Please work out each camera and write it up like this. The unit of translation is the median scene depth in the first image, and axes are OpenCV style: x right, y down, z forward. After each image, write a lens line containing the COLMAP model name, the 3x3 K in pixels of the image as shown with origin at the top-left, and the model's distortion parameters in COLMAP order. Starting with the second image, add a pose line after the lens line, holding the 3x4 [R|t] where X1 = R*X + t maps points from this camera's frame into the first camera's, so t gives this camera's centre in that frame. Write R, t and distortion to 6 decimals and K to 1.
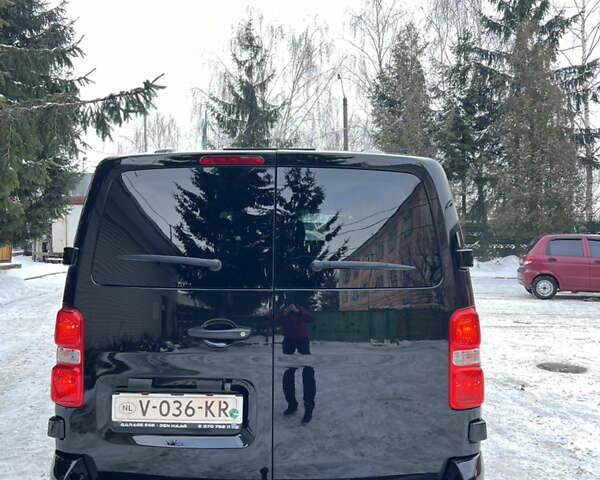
lens RADIAL K [[604.4, 0, 302.4], [0, 604.4, 239.4], [0, 0, 1]] dist [0.014966, -0.013317]
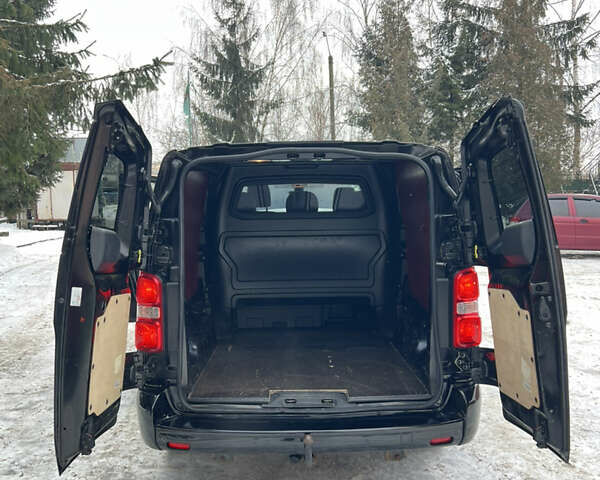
lens RADIAL K [[628.4, 0, 292.1], [0, 628.4, 241.1], [0, 0, 1]] dist [0.010185, 0.004848]
pose [[0.999715, -0.017841, 0.015838, -0.059445], [0.016752, 0.997651, 0.066416, -0.018483], [-0.016986, -0.066132, 0.997666, -0.151735]]
